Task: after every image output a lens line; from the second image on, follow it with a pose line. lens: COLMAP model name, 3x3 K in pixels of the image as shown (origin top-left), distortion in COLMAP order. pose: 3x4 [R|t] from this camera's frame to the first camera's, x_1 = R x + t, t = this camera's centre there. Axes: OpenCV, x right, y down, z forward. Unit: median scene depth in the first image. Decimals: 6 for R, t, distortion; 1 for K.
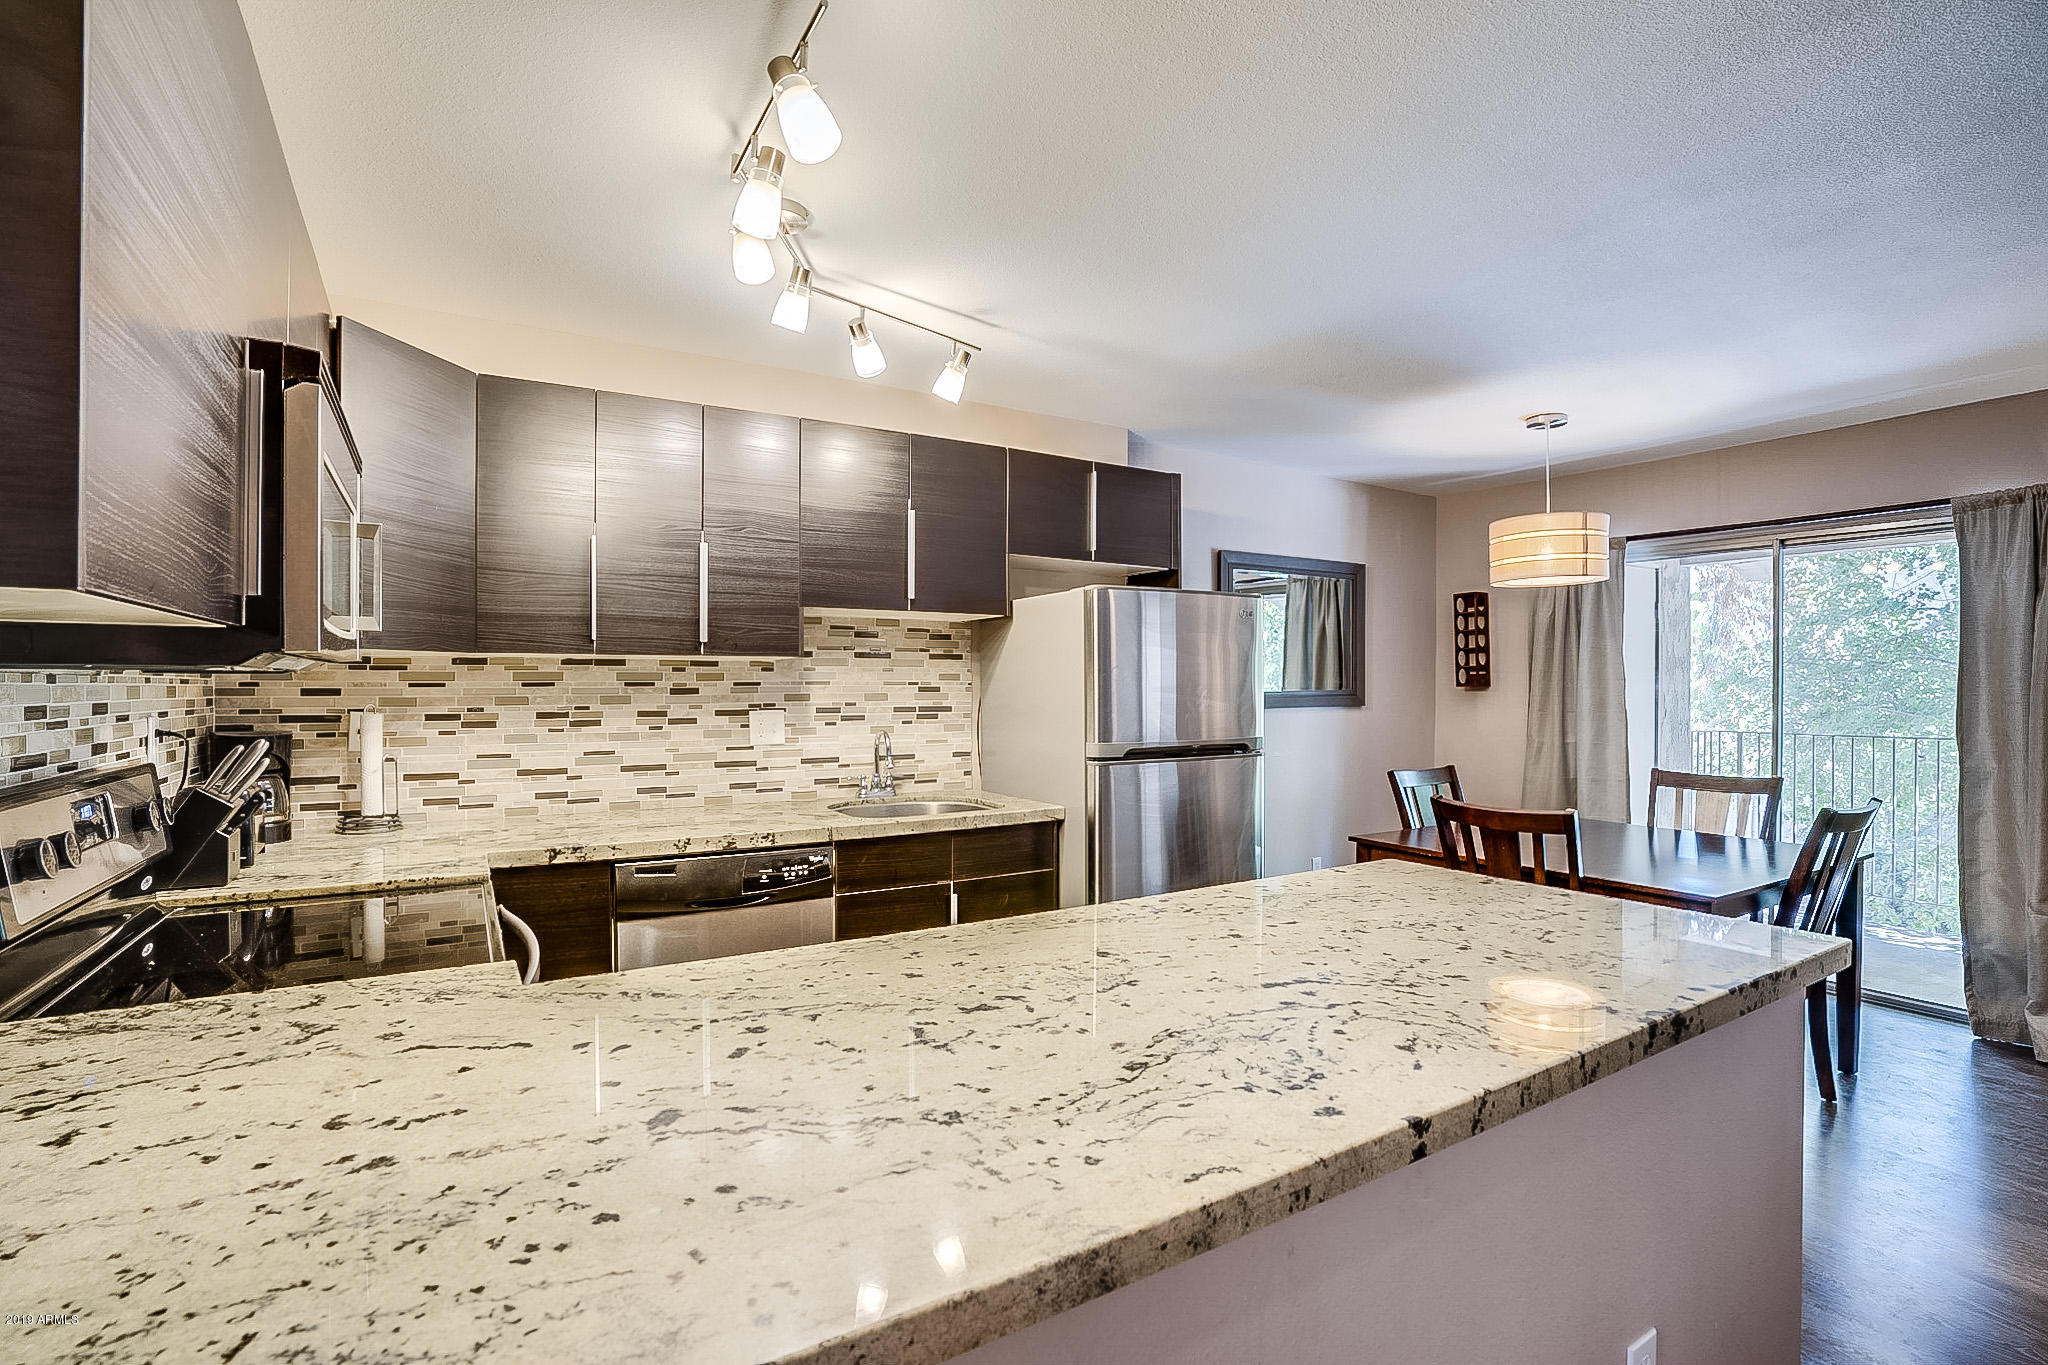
lens RADIAL K [[933.4, 0, 1018.2], [0, 933.4, 691.7], [0, 0, 1]] dist [-0.038666, 0.002060]
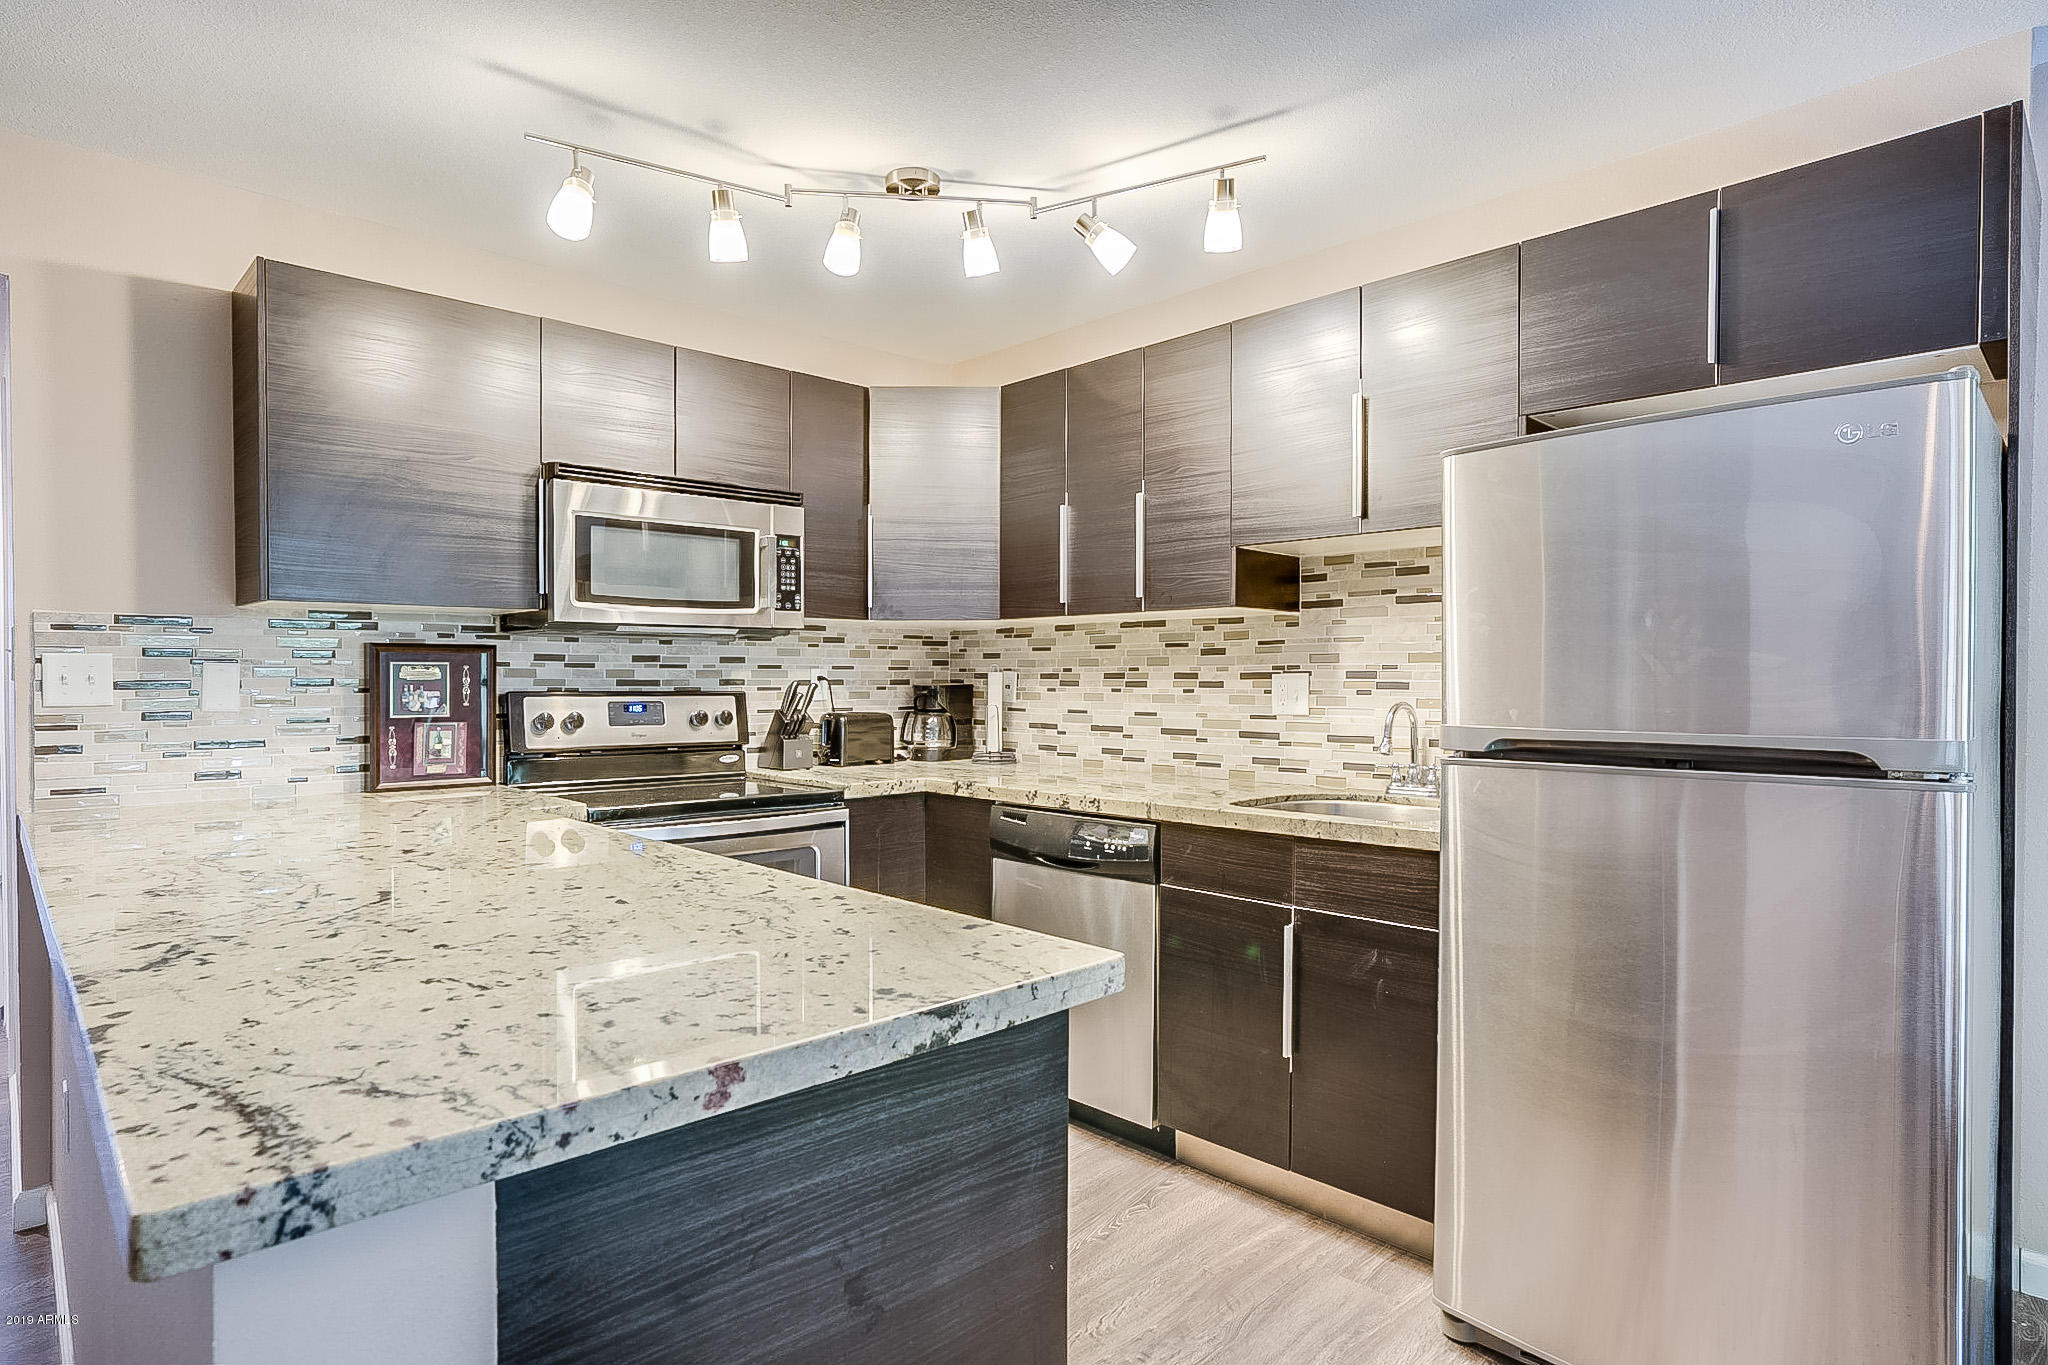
lens RADIAL K [[1078.9, 0, 988.8], [0, 1078.9, 691.8], [0, 0, 1]] dist [-0.021163, 0.005647]
pose [[0.221733, 0.015309, -0.974987, 0.641432], [-0.007895, 0.999872, 0.013904, 0.026197], [0.975075, 0.004615, 0.221826, 0.551422]]
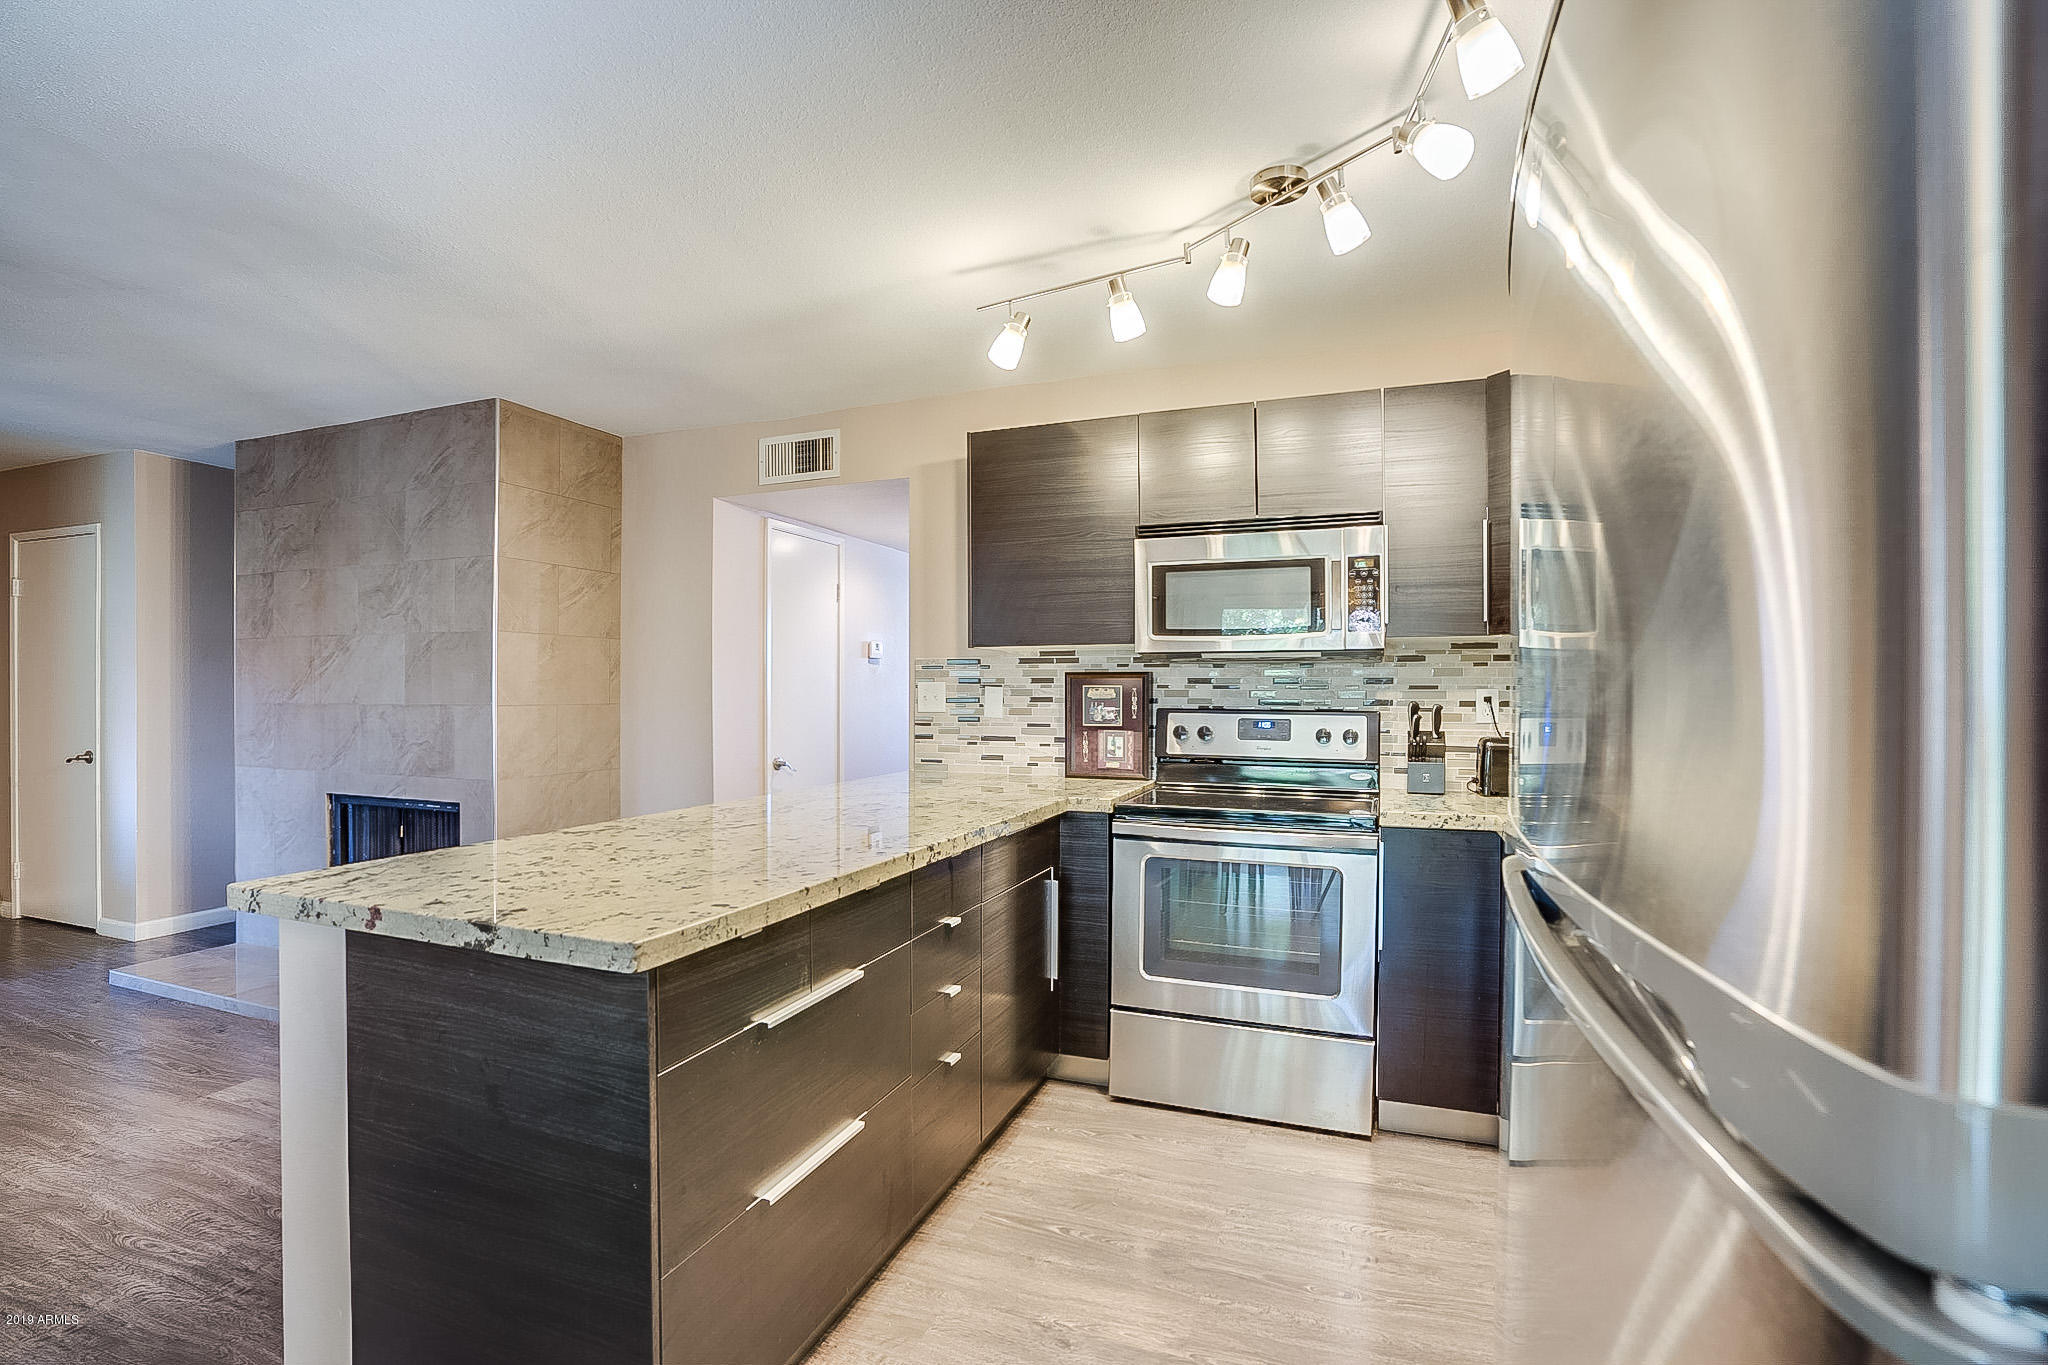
lens RADIAL K [[933.4, 0, 1037.5], [0, 933.4, 698.9], [0, 0, 1]] dist [-0.038666, 0.002060]
pose [[-0.771272, 0.004004, -0.636494, 0.388134], [-0.006474, 0.999879, 0.014135, 0.018088], [0.636473, 0.015022, -0.771153, 1.091135]]
